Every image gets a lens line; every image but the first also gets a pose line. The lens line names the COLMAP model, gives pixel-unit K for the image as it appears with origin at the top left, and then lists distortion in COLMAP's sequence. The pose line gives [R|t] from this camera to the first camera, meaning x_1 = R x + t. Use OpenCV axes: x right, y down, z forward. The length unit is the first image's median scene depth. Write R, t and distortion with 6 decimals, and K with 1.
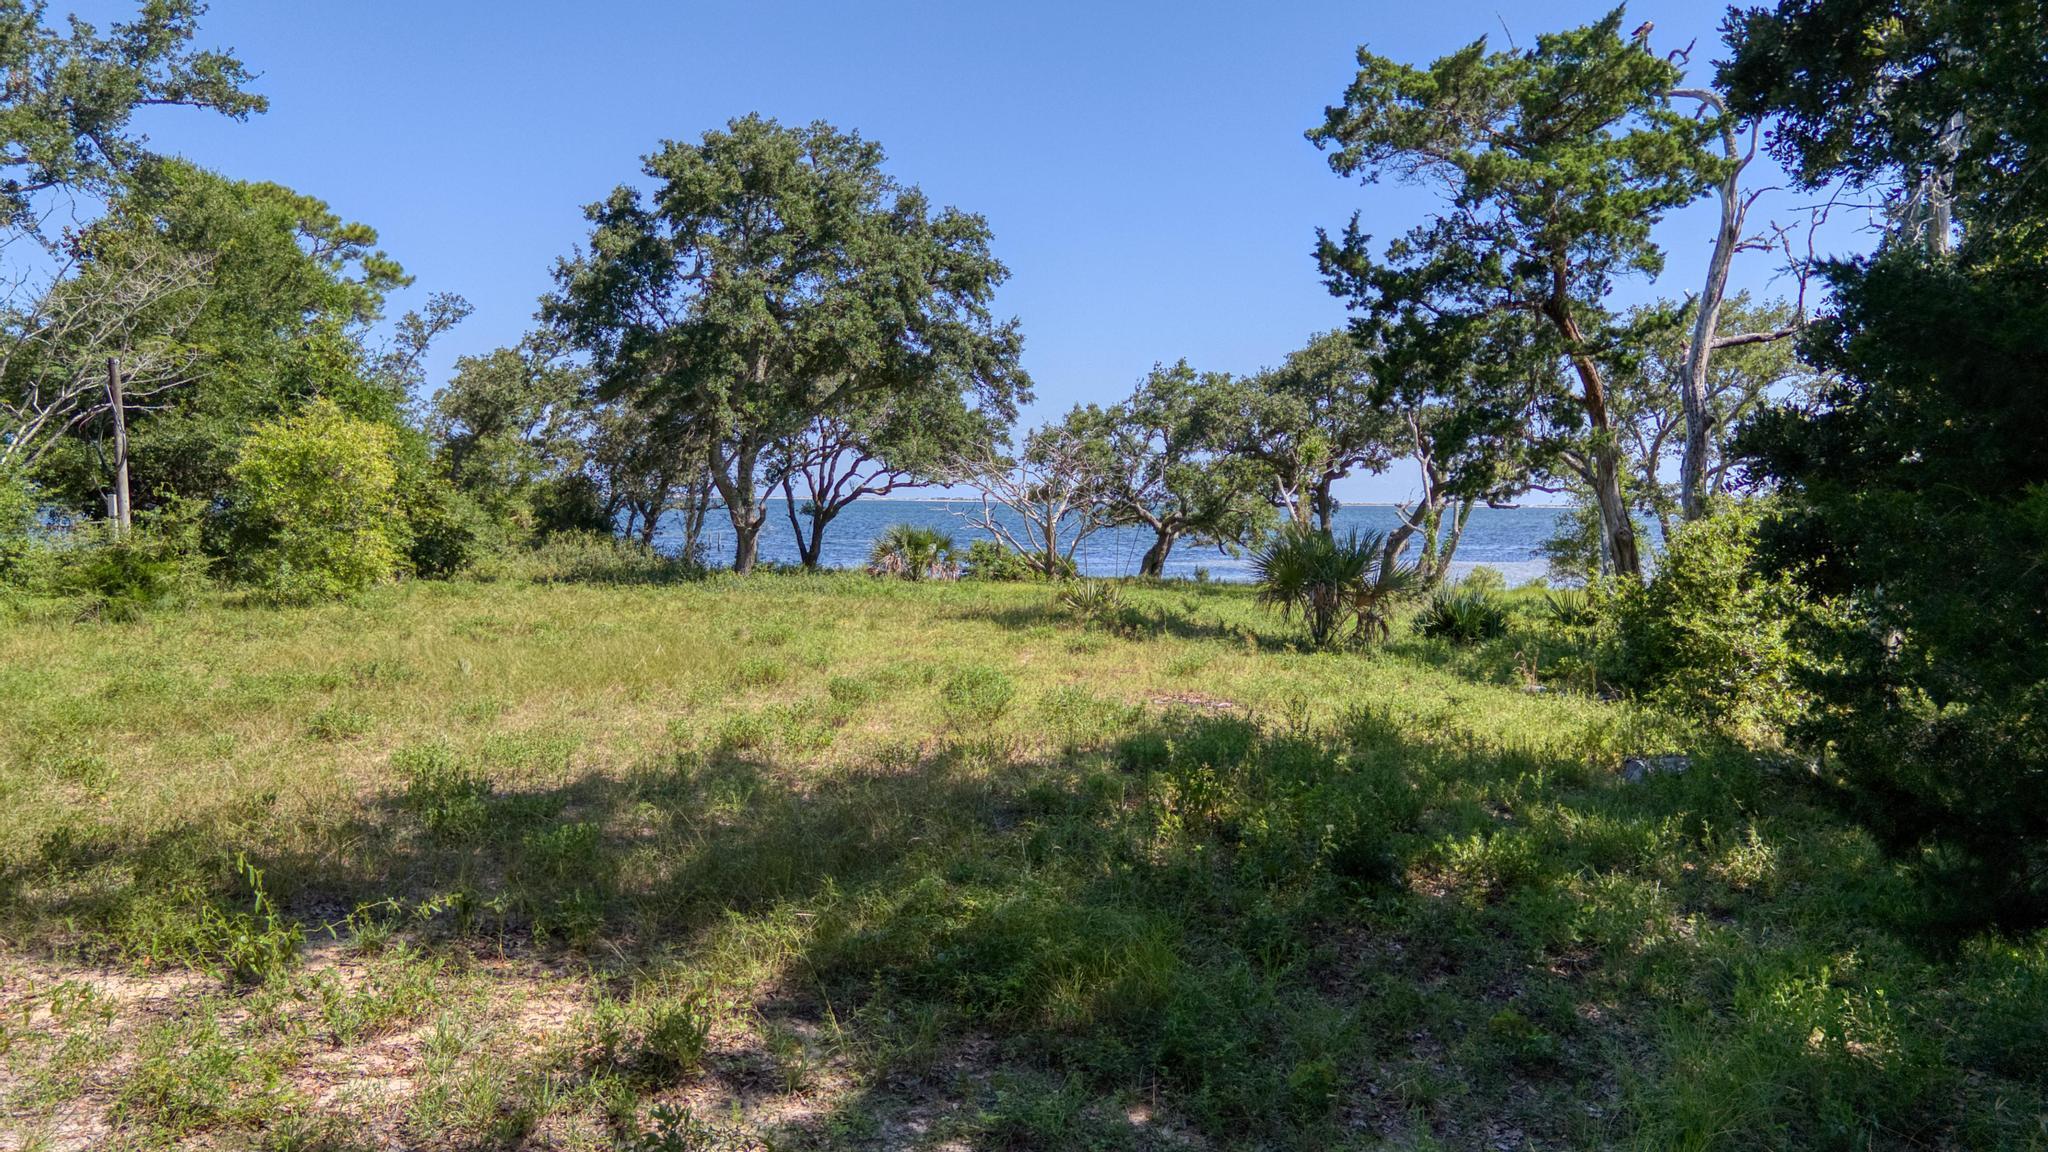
lens RADIAL K [[1496.2, 0, 1024.9], [0, 1496.2, 575.4], [0, 0, 1]] dist [0.052050, -0.033363]
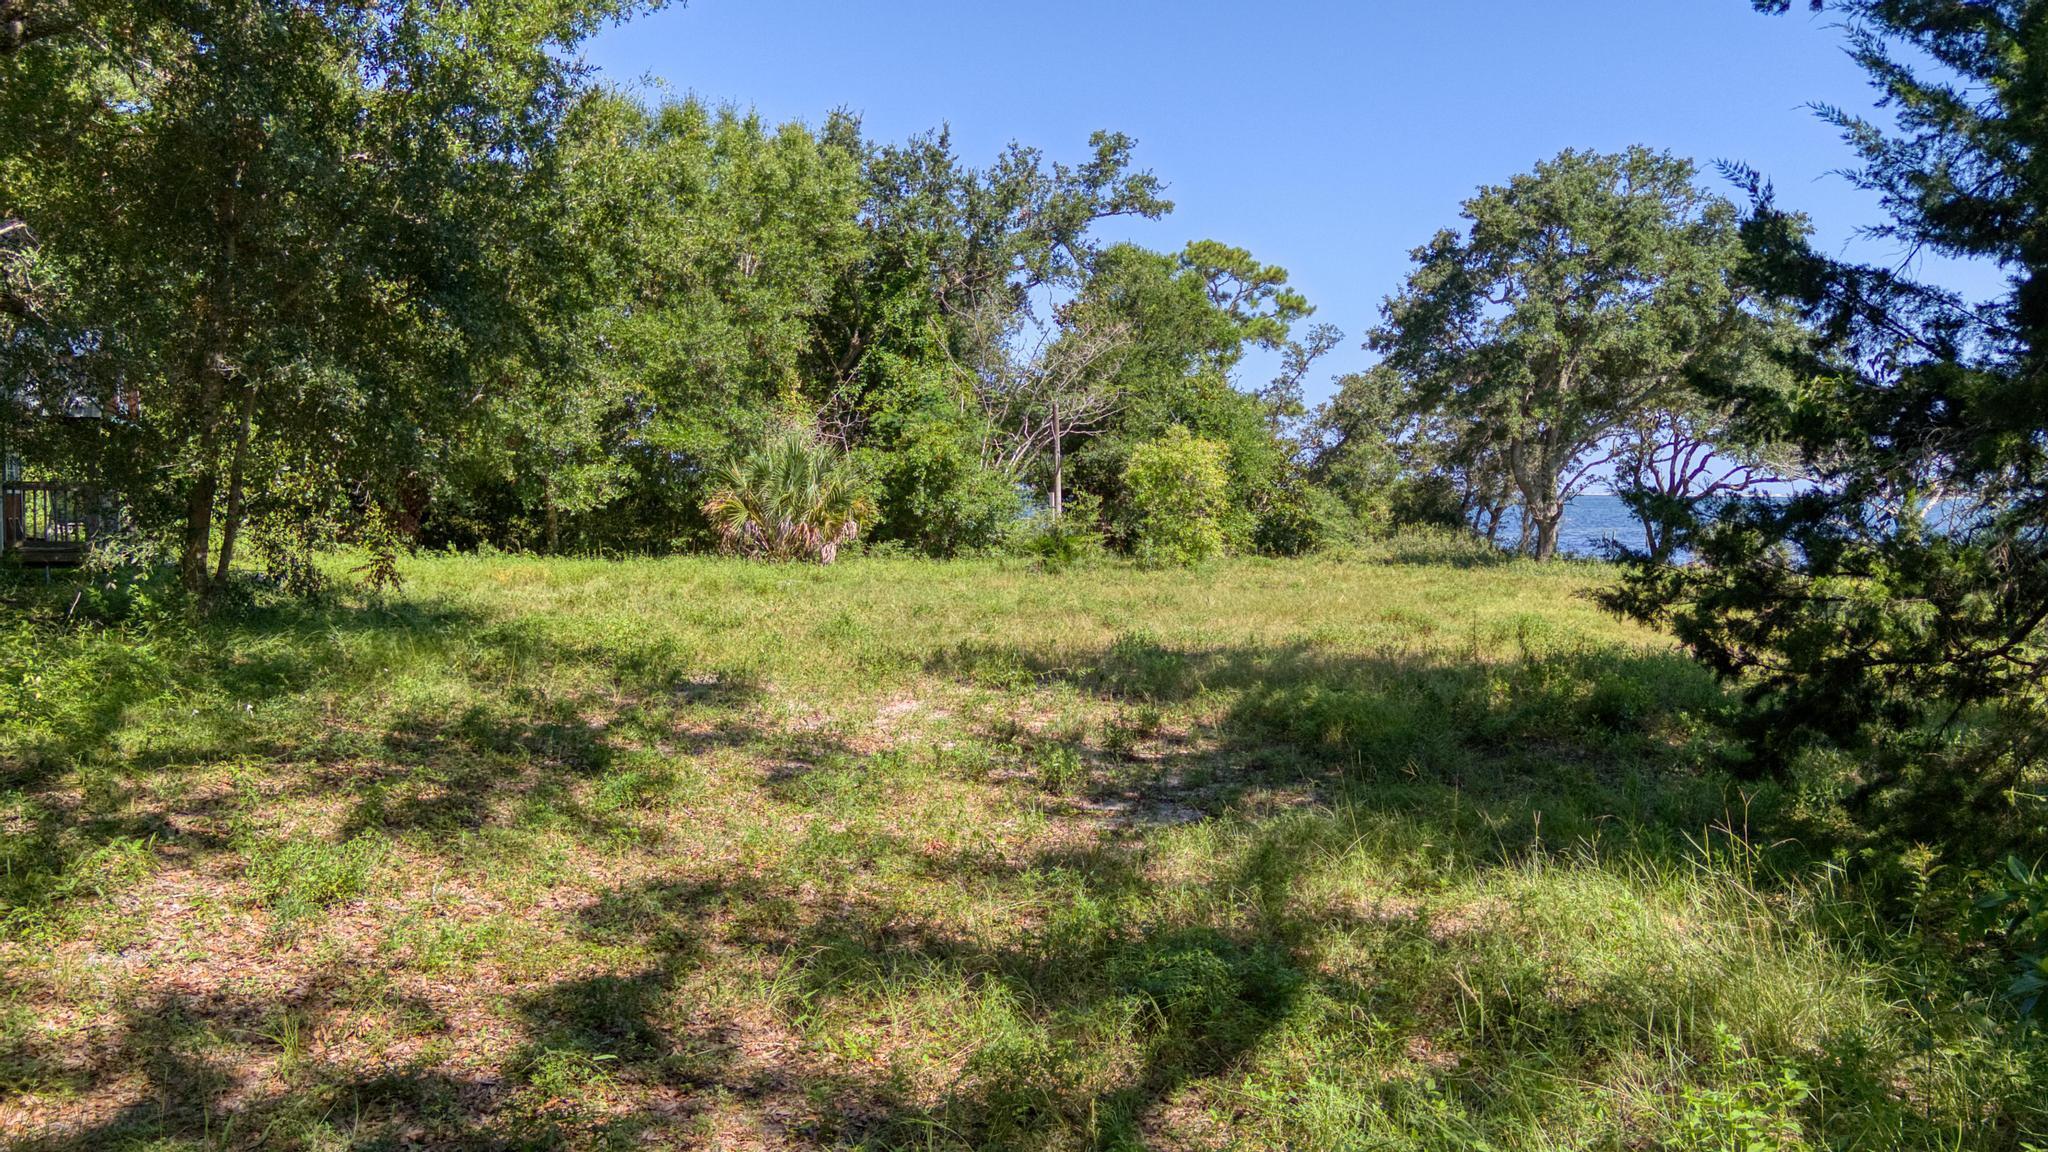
lens RADIAL K [[1496.2, 0, 1014.0], [0, 1496.2, 588.0], [0, 0, 1]] dist [0.052050, -0.033363]
pose [[0.819739, 0.032596, -0.571809, 0.142369], [-0.027476, 0.999468, 0.017586, 0.010558], [0.572078, 0.001295, 0.820198, -0.160562]]
